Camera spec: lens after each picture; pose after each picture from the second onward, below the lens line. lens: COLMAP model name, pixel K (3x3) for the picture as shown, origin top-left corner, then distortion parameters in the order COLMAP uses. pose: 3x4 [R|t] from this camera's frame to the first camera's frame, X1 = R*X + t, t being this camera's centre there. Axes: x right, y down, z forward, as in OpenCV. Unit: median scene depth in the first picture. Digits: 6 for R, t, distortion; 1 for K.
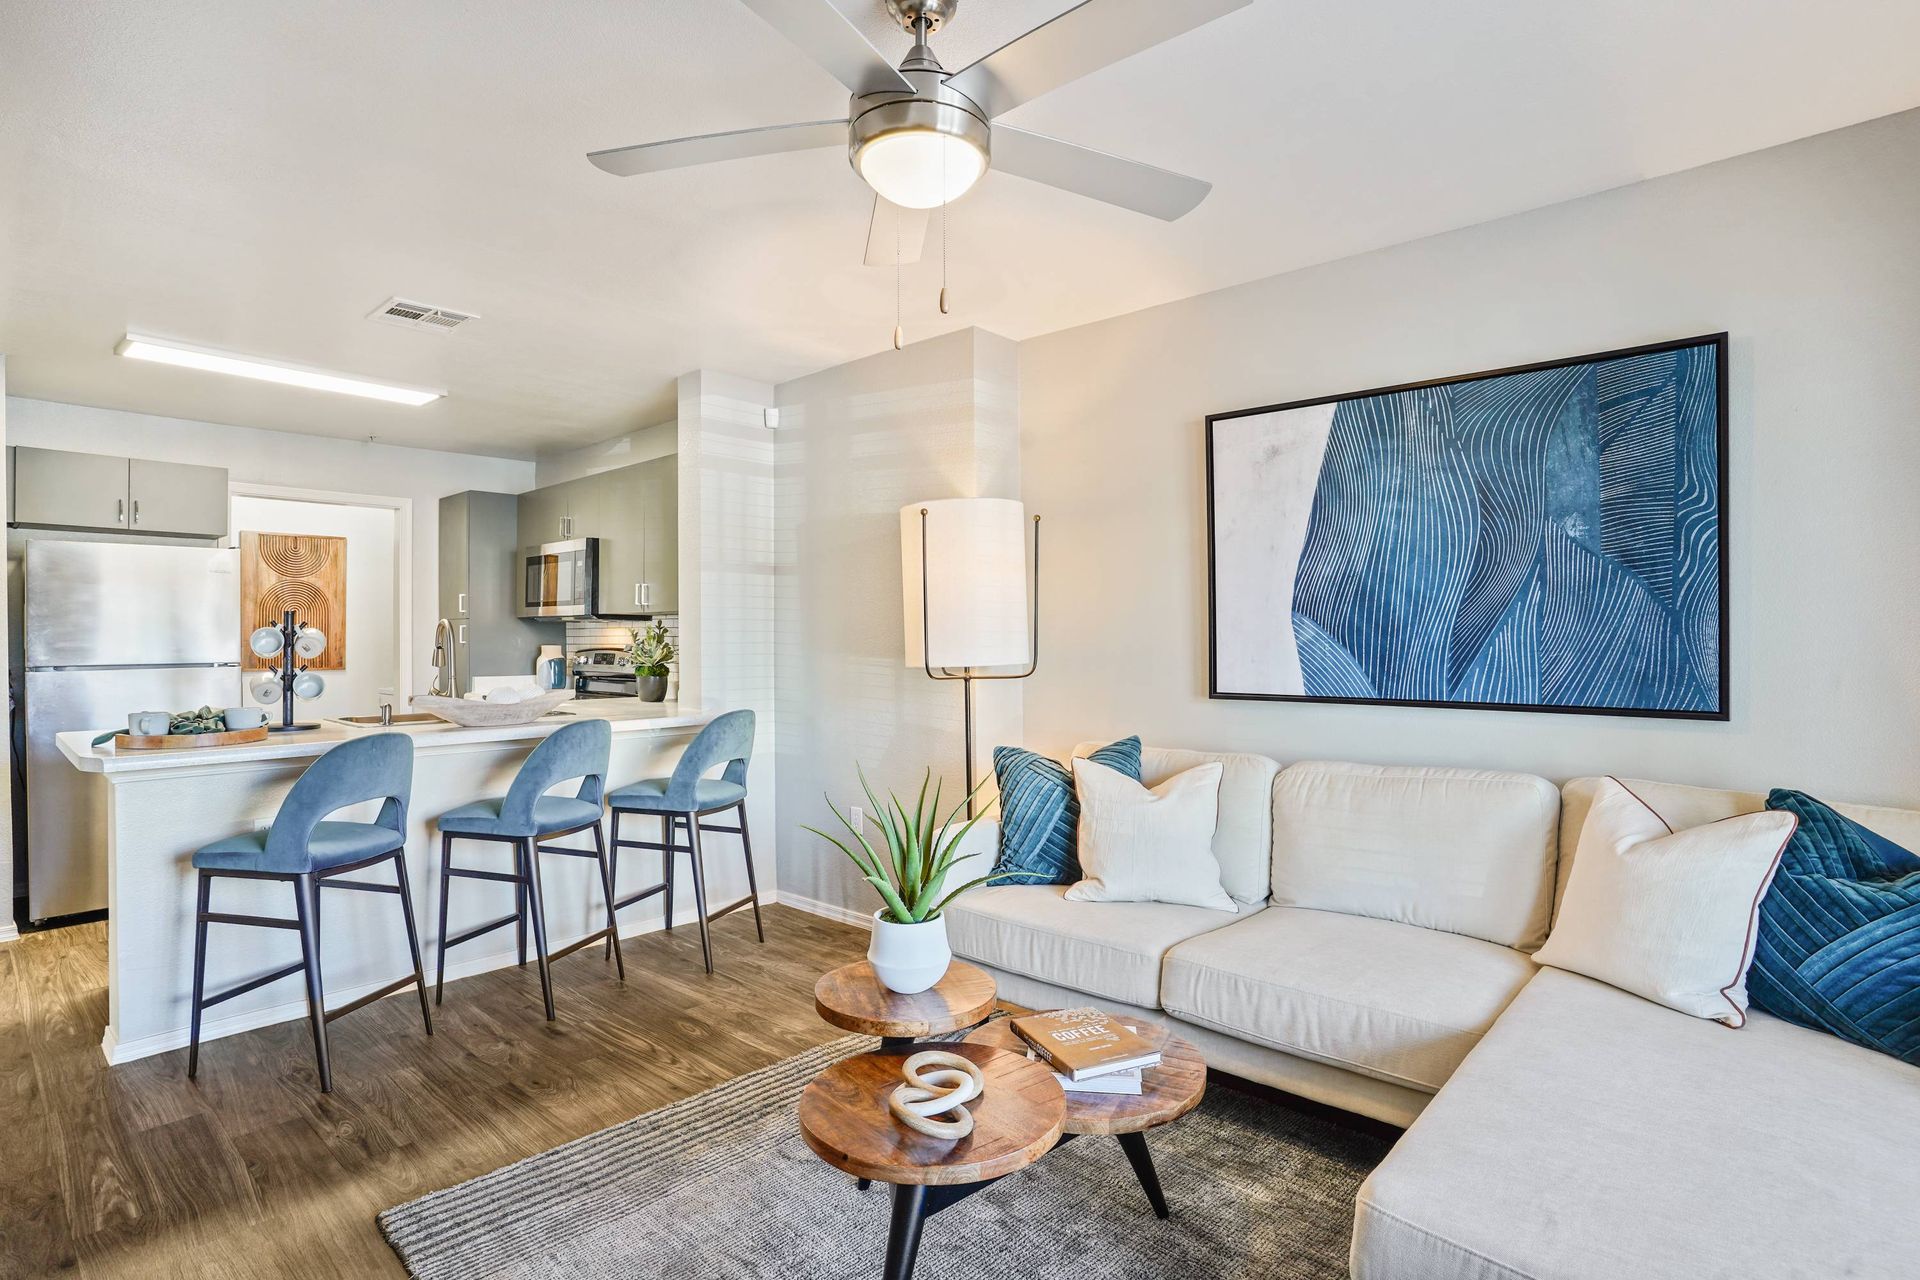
lens RADIAL K [[978.8, 0, 960.0], [0, 978.8, 640.0], [0, 0, 1]] dist [-0.057760, 0.031682]
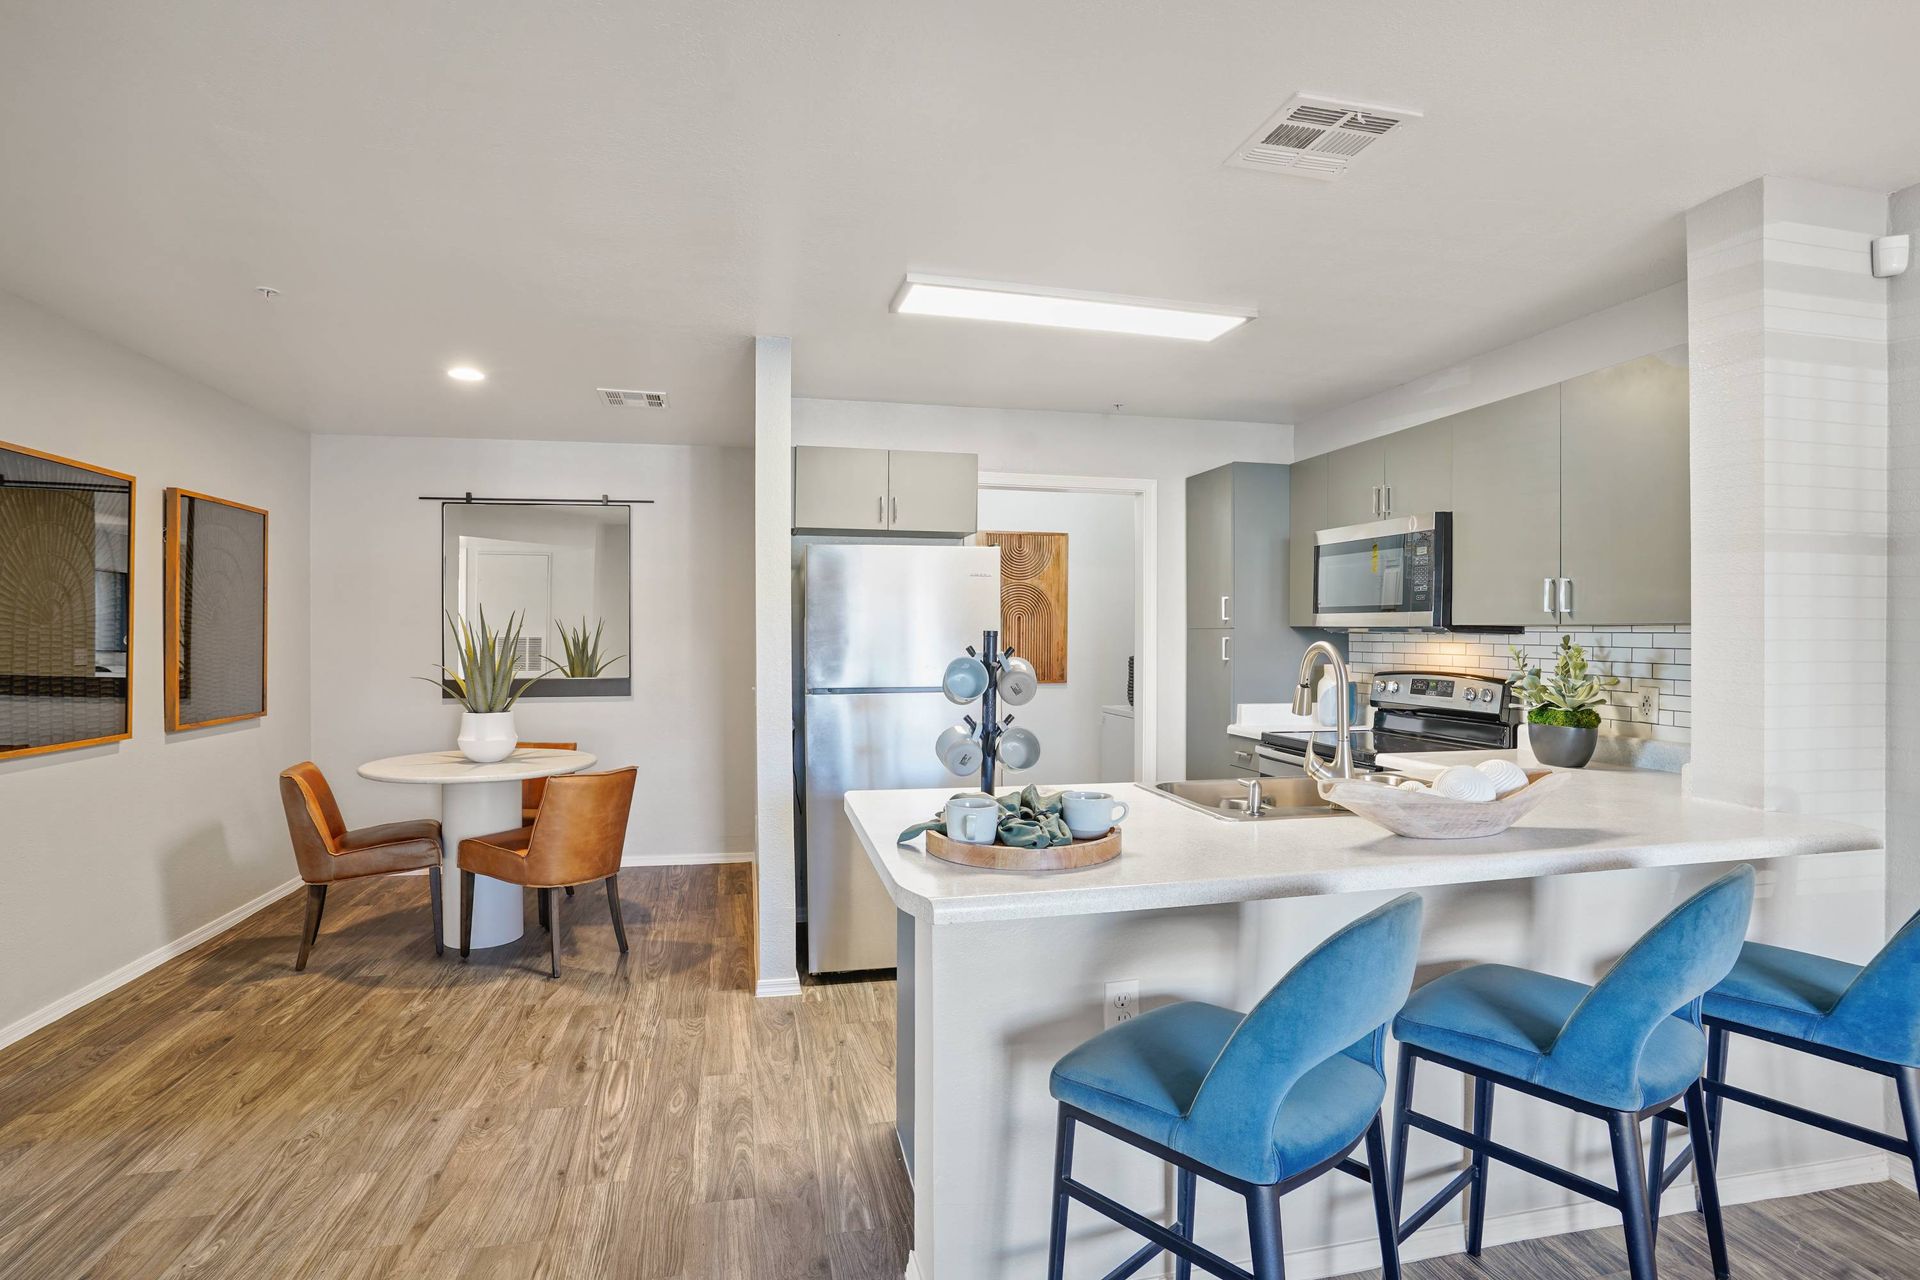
lens RADIAL K [[978.8, 0, 960.0], [0, 978.8, 640.0], [0, 0, 1]] dist [-0.057760, 0.031682]
pose [[0.826537, 0.008724, -0.562815, -0.295048], [-0.005325, 0.999956, 0.007679, -0.020726], [0.562857, -0.003350, 0.826547, 0.277407]]
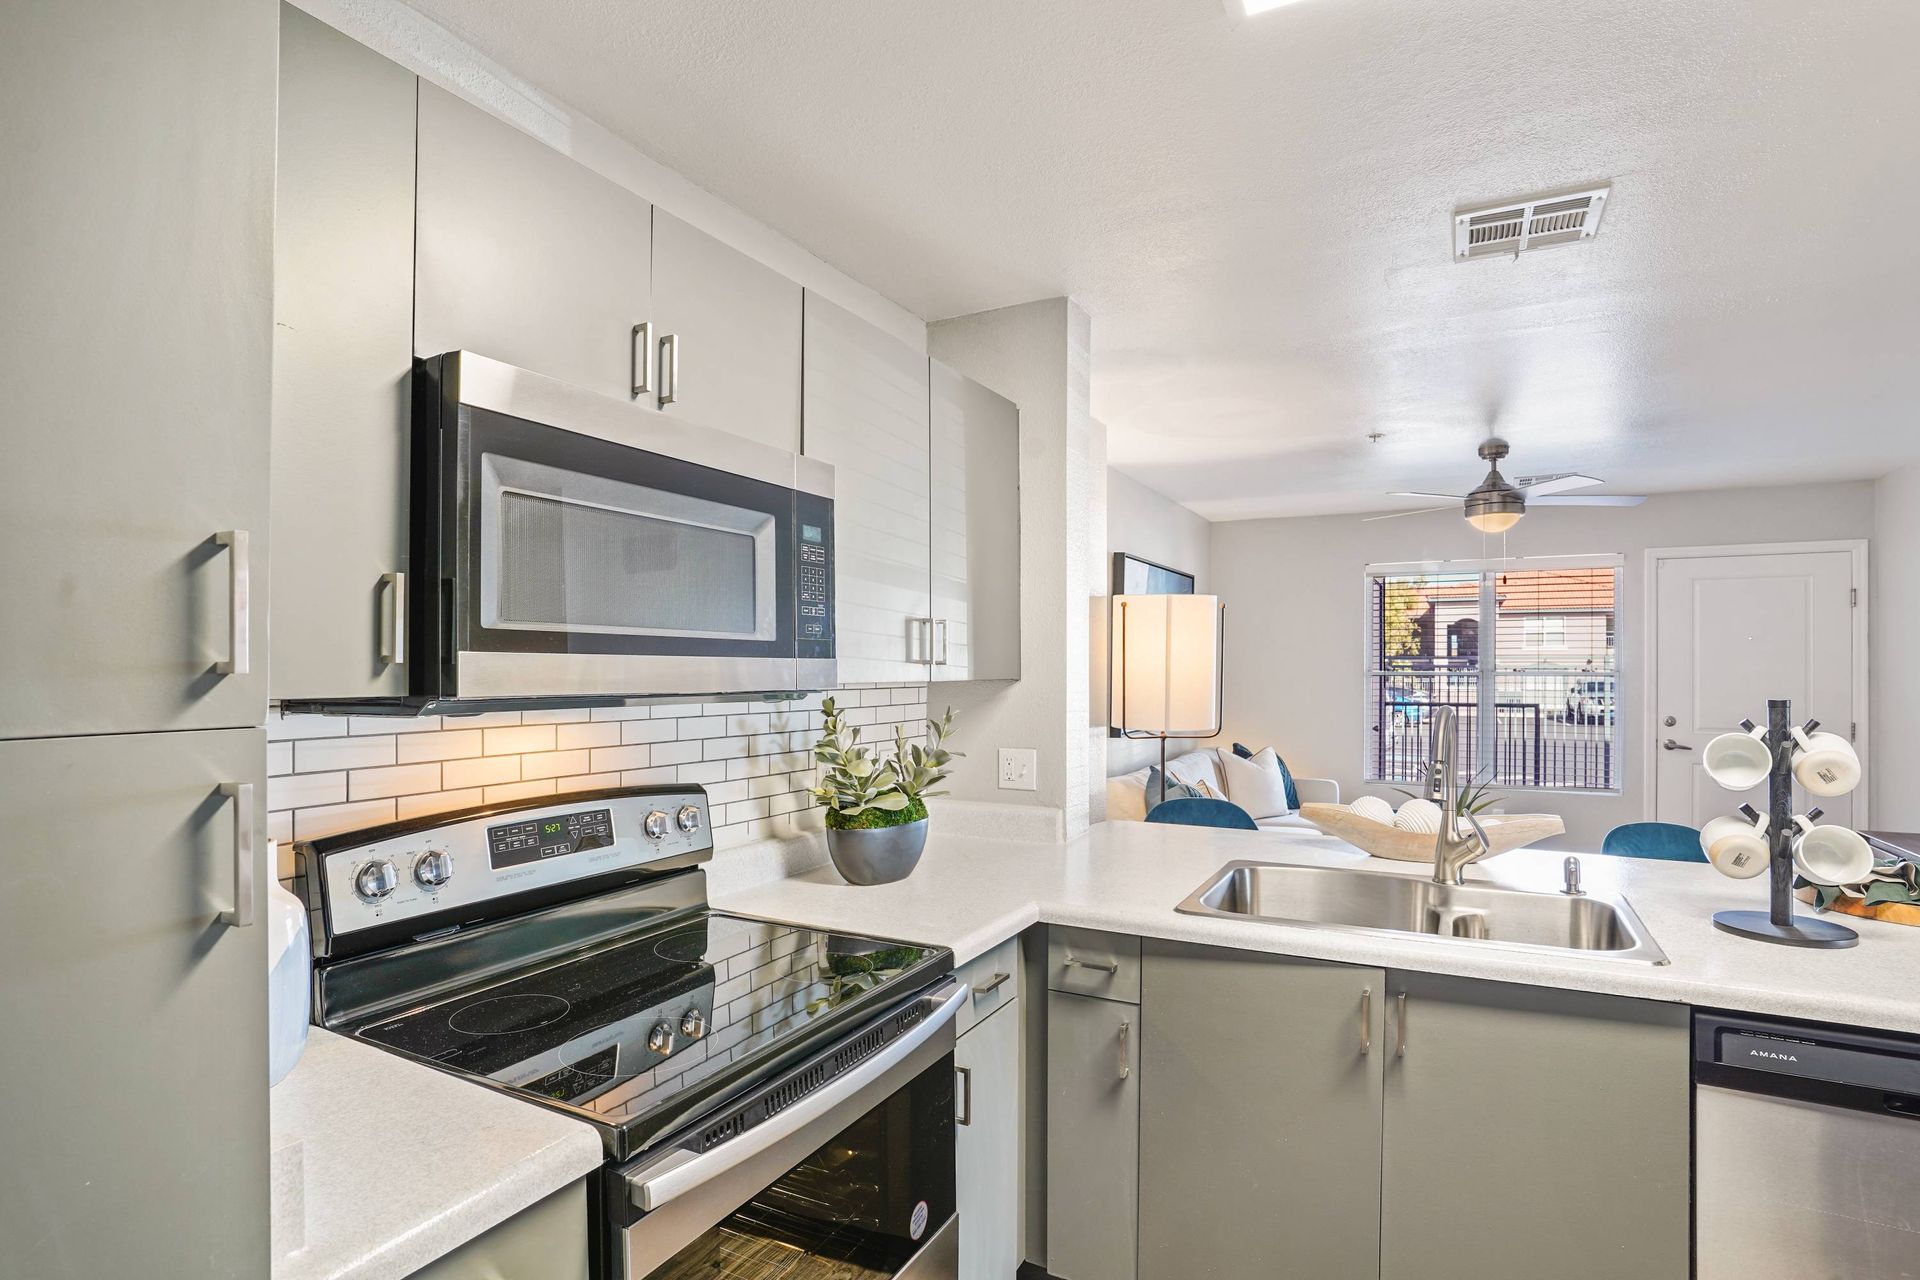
lens RADIAL K [[978.8, 0, 960.0], [0, 978.8, 640.0], [0, 0, 1]] dist [-0.057760, 0.031682]
pose [[-0.266517, 0.026849, 0.963456, -0.776498], [0.000637, 0.999617, -0.027680, -0.034913], [-0.963830, -0.006763, -0.266432, 1.107843]]
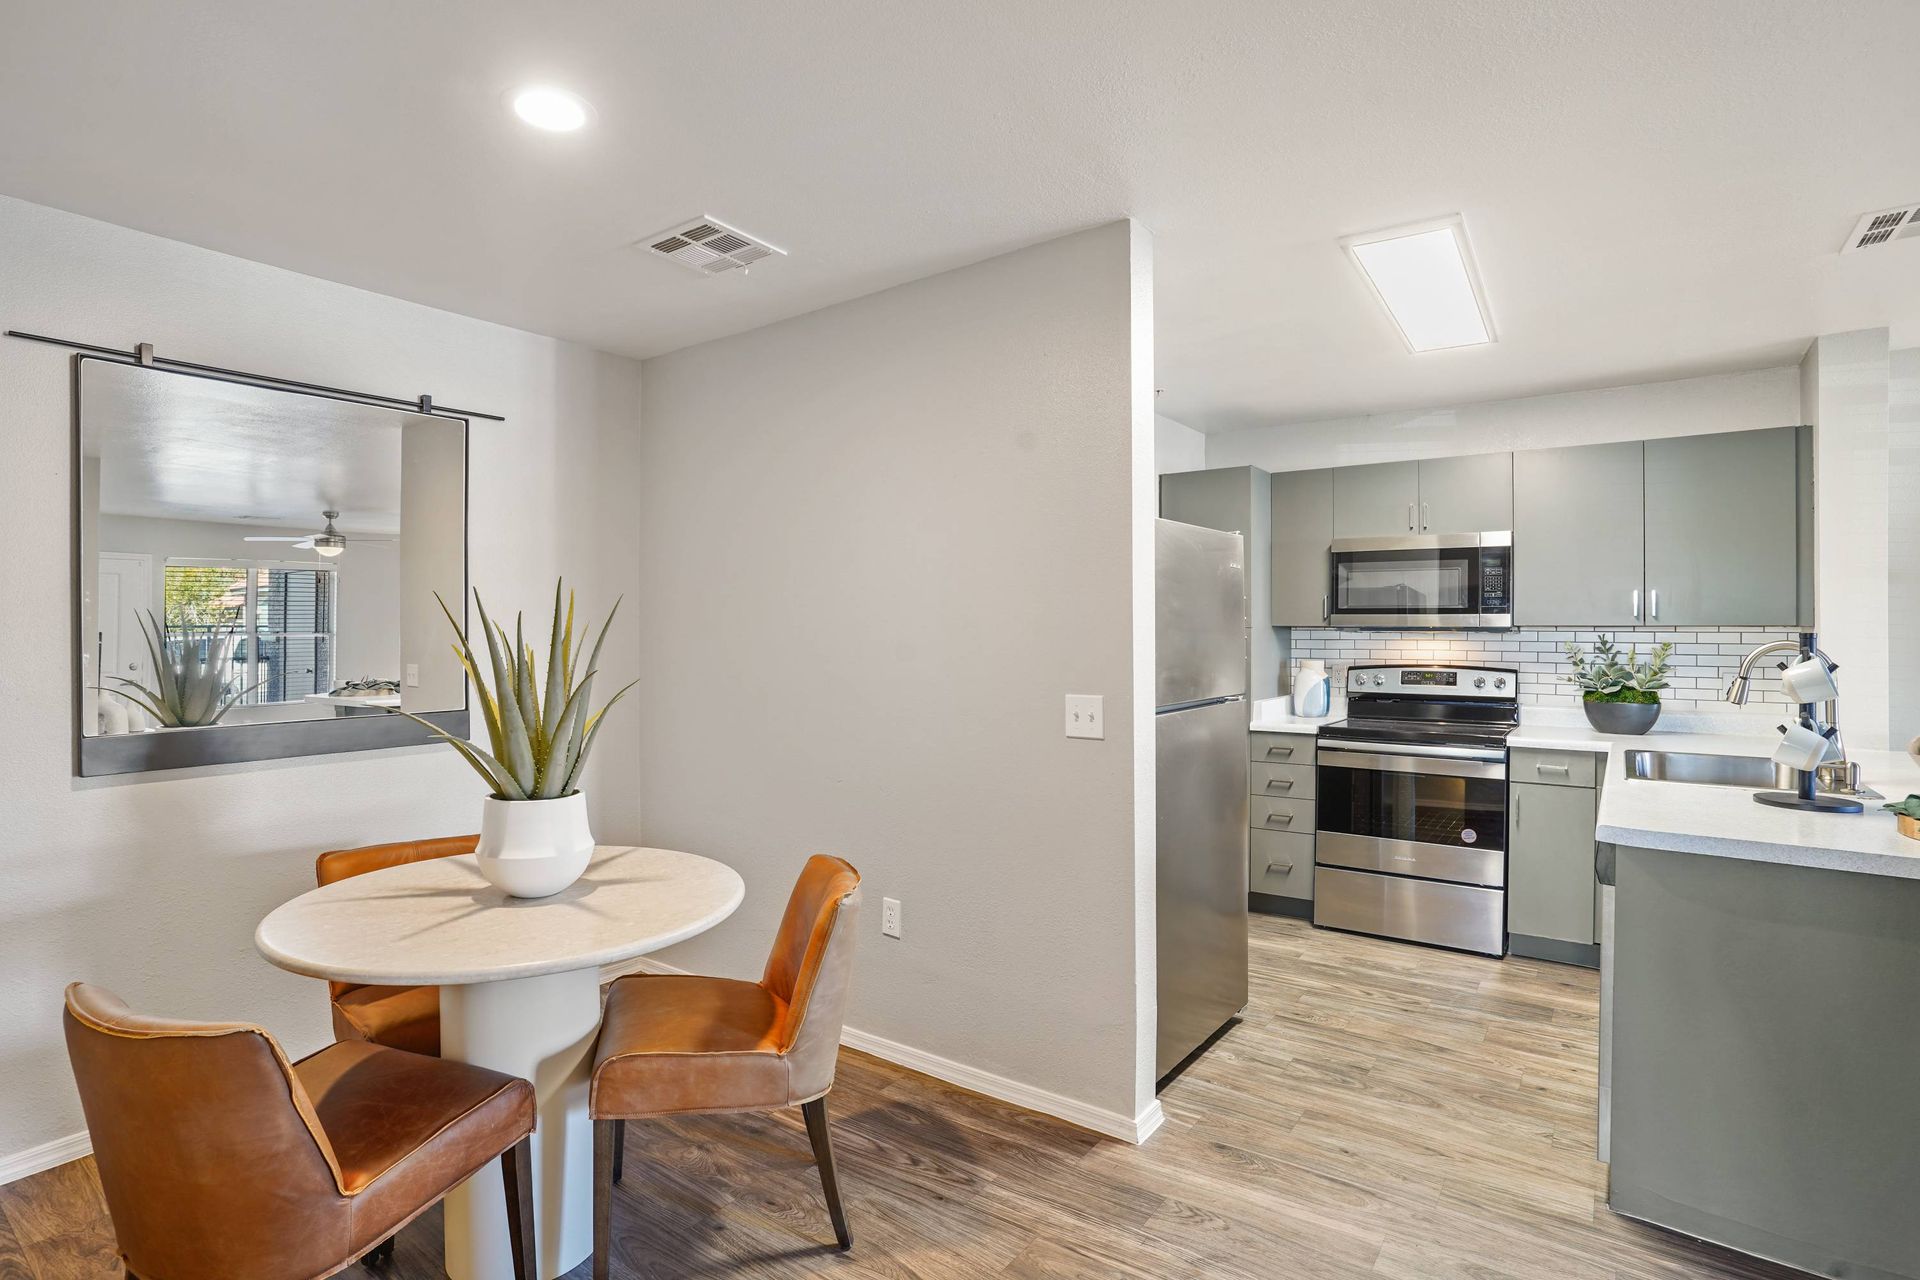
lens RADIAL K [[952.5, 0, 960.0], [0, 952.5, 640.0], [0, 0, 1]] dist [-0.019374, -0.000079]
pose [[0.990089, 0.000373, 0.140444, -1.001322], [-0.001482, 0.999969, 0.007790, -0.021206], [-0.140437, -0.007921, 0.990058, 0.305249]]
